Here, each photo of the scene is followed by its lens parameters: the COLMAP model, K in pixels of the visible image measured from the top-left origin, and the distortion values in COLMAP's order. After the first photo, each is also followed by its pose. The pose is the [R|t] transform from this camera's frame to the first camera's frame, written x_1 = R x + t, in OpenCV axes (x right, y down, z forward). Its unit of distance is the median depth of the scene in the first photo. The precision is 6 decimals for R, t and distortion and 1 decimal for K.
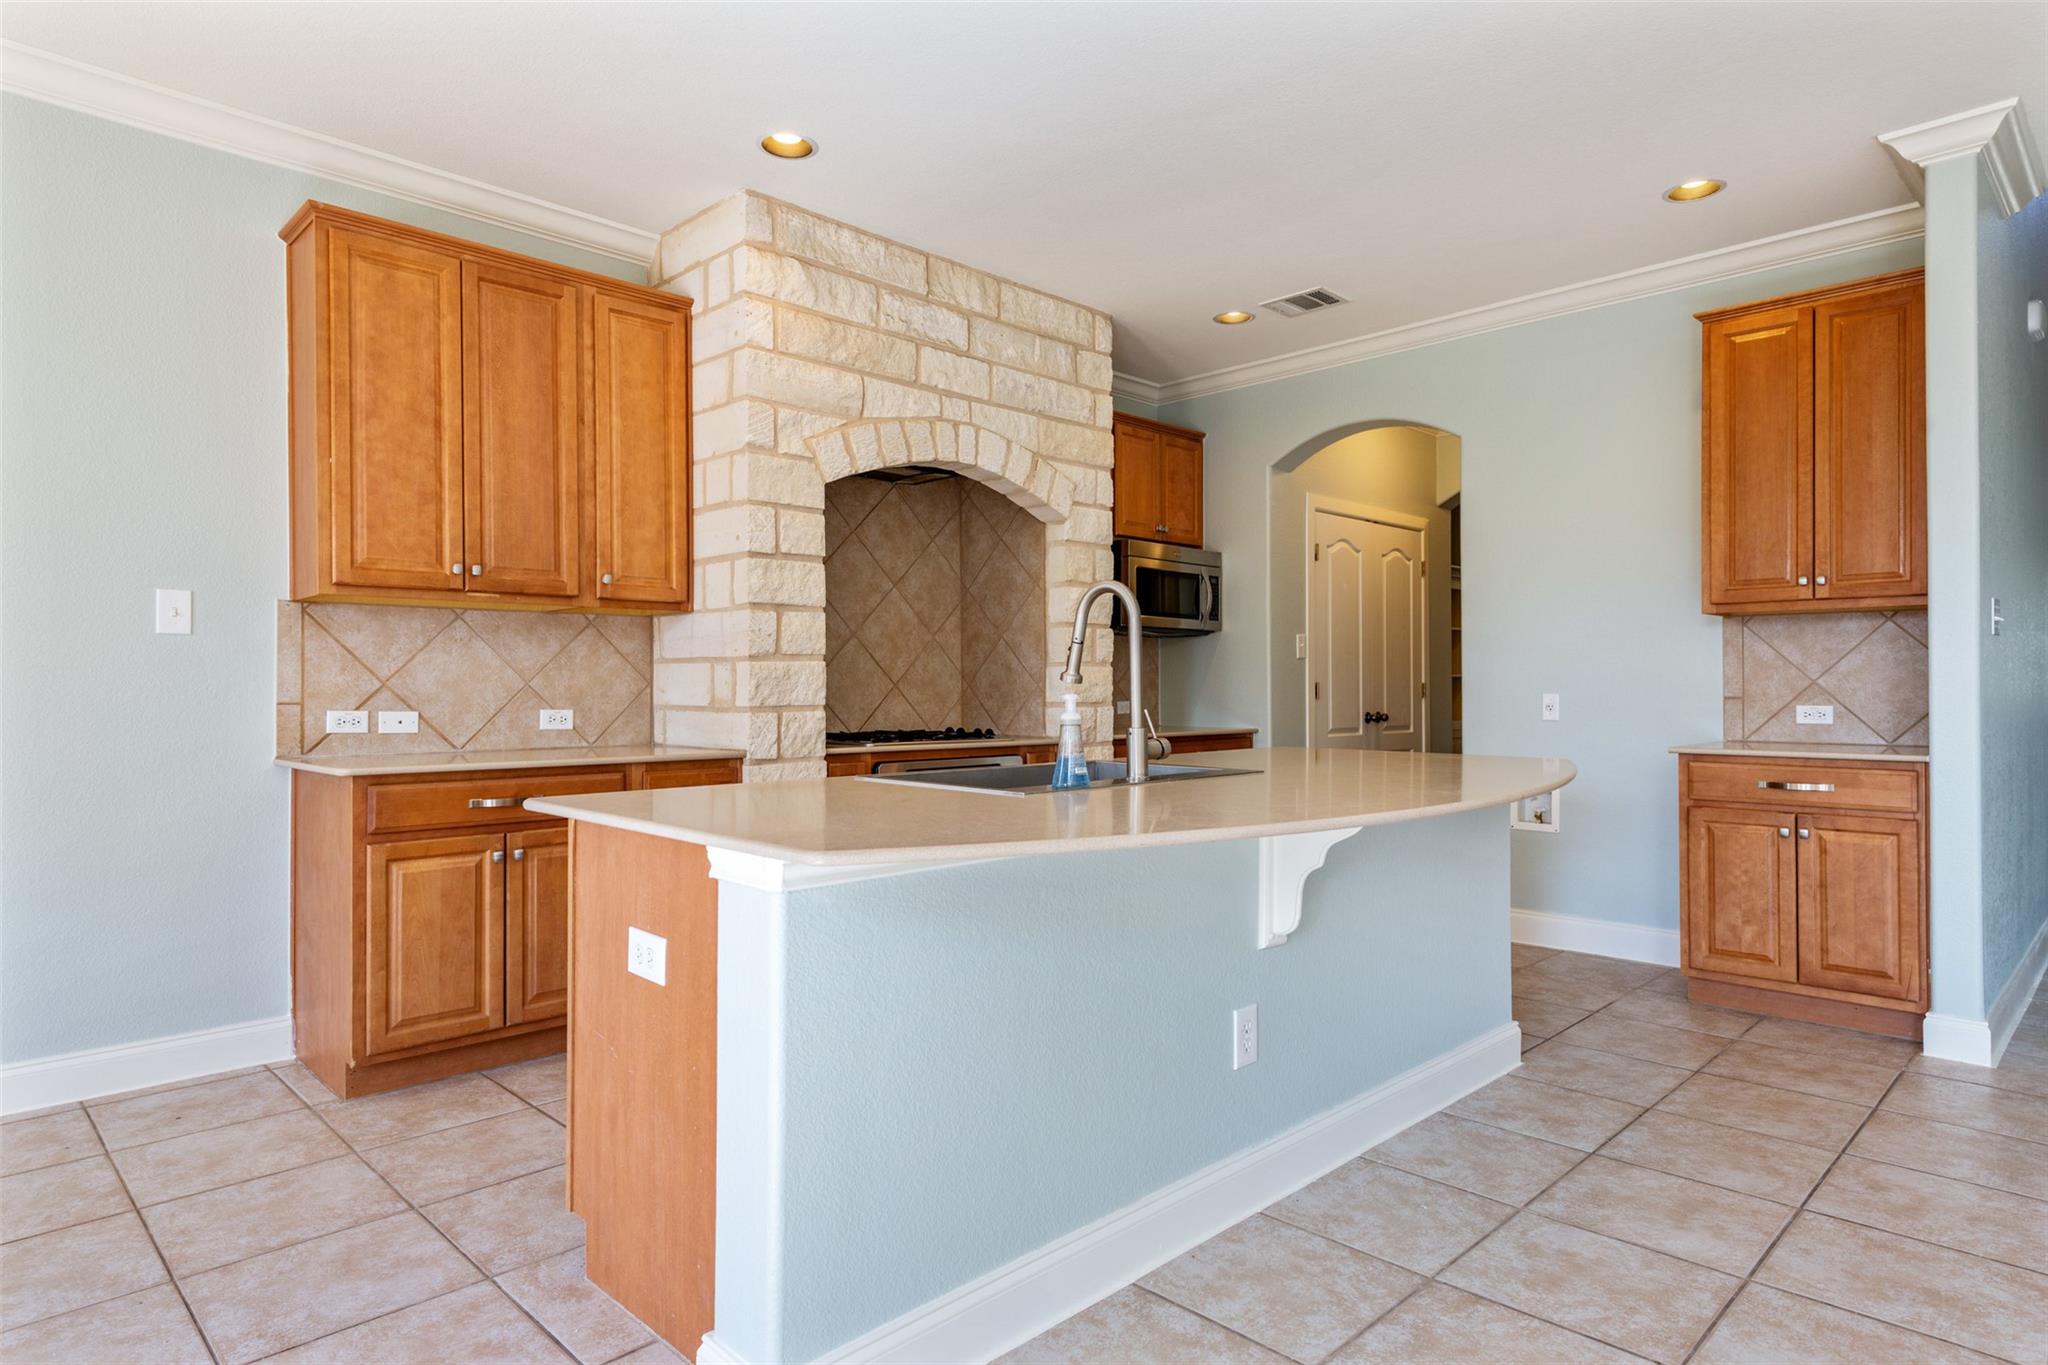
lens RADIAL K [[1156.7, 0, 1019.0], [0, 1156.7, 689.2], [0, 0, 1]] dist [0.021659, 0.000515]
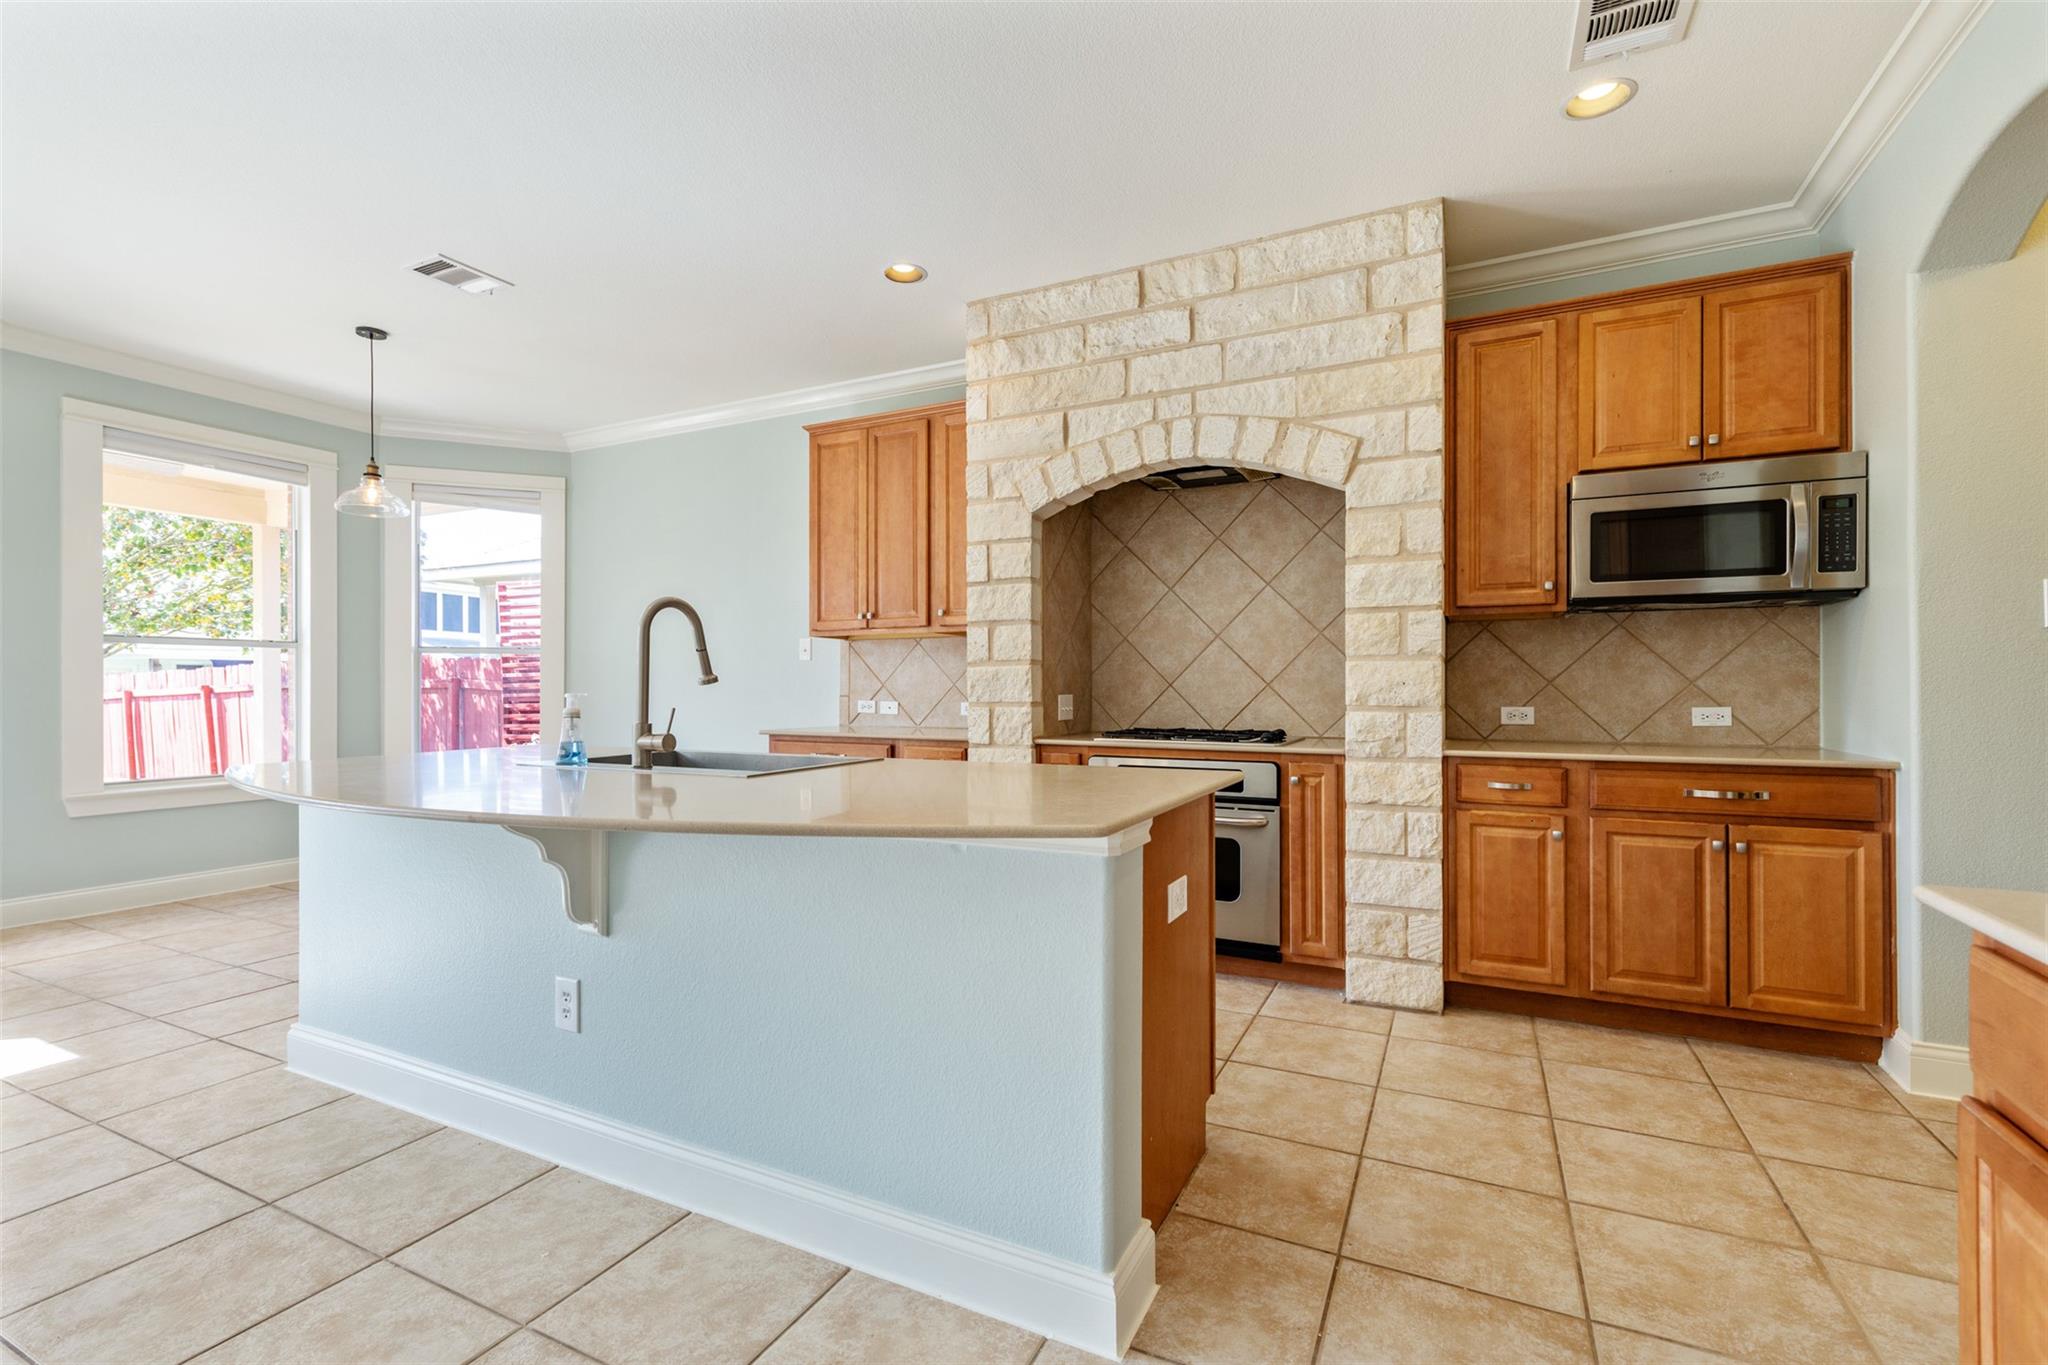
lens RADIAL K [[899.4, 0, 1019.5], [0, 899.4, 692.8], [0, 0, 1]] dist [0.006317, -0.002095]
pose [[0.321228, 0.004968, -0.946989, 0.653521], [-0.000314, 0.999987, 0.005140, -0.000465], [0.947002, -0.001354, 0.321226, 0.647255]]
